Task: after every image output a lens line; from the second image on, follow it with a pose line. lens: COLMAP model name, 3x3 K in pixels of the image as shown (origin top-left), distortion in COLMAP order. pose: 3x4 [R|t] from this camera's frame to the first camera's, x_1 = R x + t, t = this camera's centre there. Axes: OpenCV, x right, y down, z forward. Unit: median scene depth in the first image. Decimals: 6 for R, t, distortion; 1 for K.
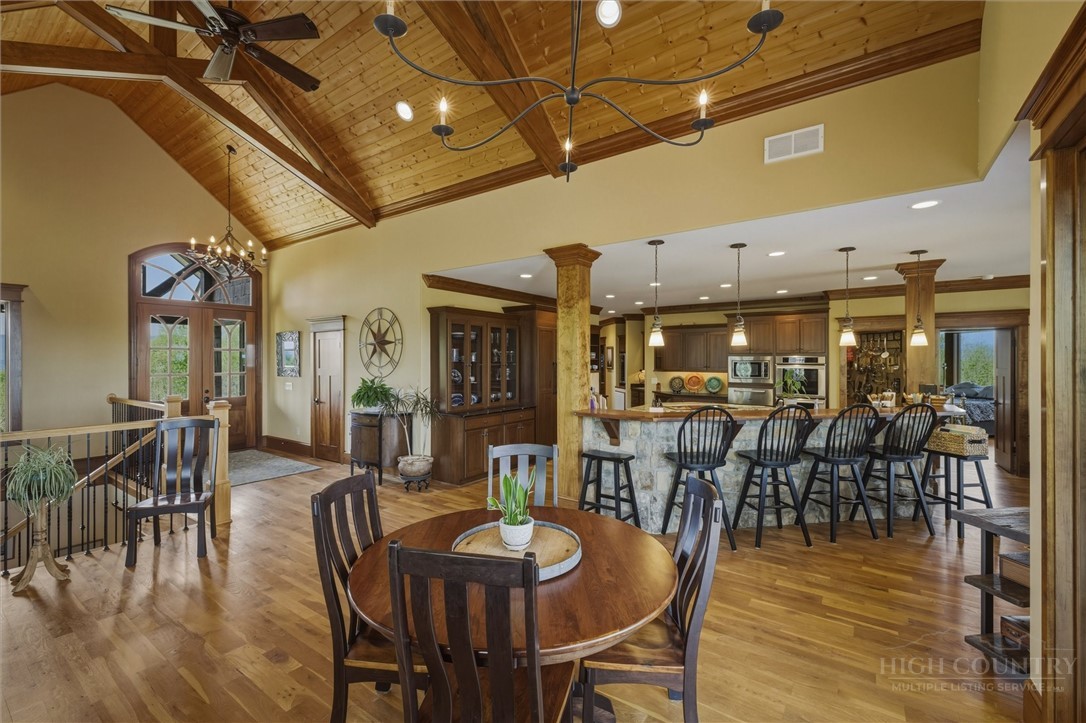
lens RADIAL K [[467.0, 0, 543.1], [0, 467.0, 362.2], [0, 0, 1]] dist [-0.002265, 0.000226]
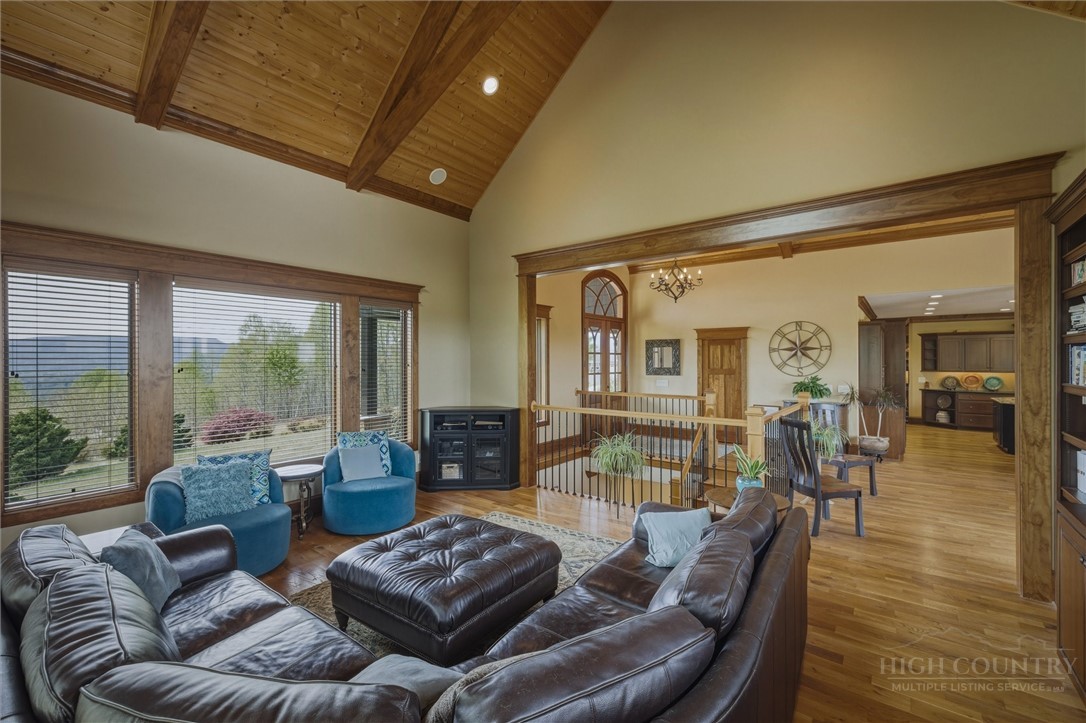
lens RADIAL K [[467.0, 0, 536.8], [0, 467.0, 359.5], [0, 0, 1]] dist [-0.002265, 0.000226]
pose [[0.998724, 0.001858, -0.050463, -0.806486], [-0.002165, 0.999980, -0.006026, -0.002207], [0.050451, 0.006127, 0.998708, -0.253775]]
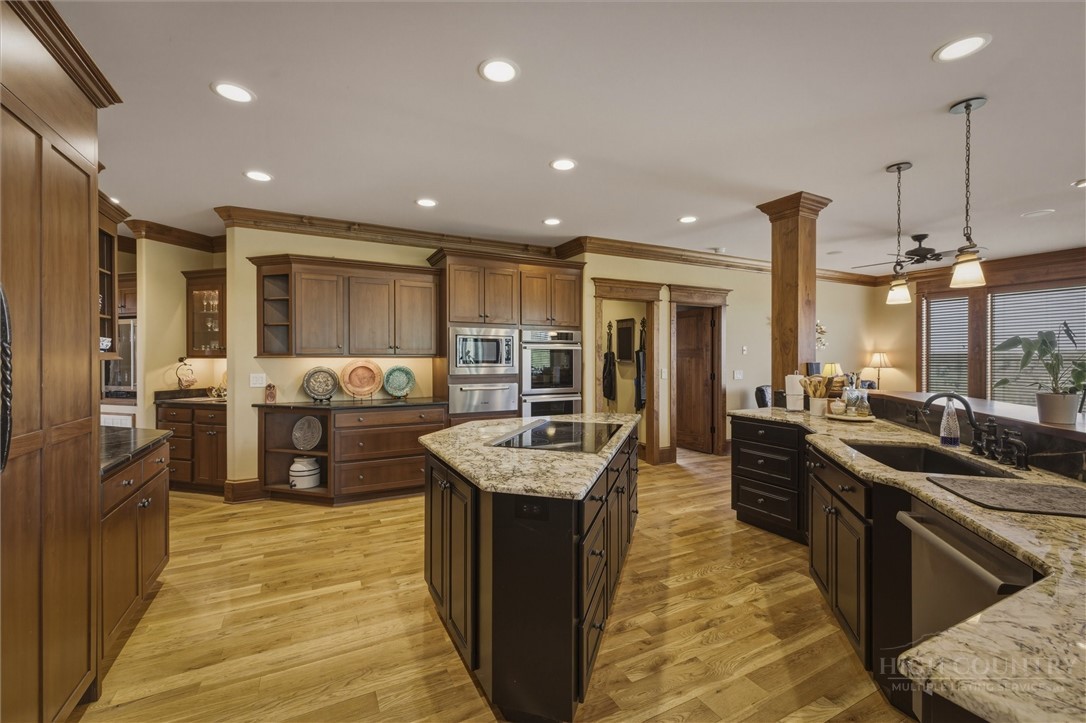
lens RADIAL K [[467.0, 0, 543.4], [0, 467.0, 362.8], [0, 0, 1]] dist [-0.002265, 0.000226]
pose [[0.464071, -0.003756, 0.885790, -0.033368], [0.007285, 0.999973, 0.000423, 0.031070], [-0.885768, 0.006257, 0.464086, 0.680182]]
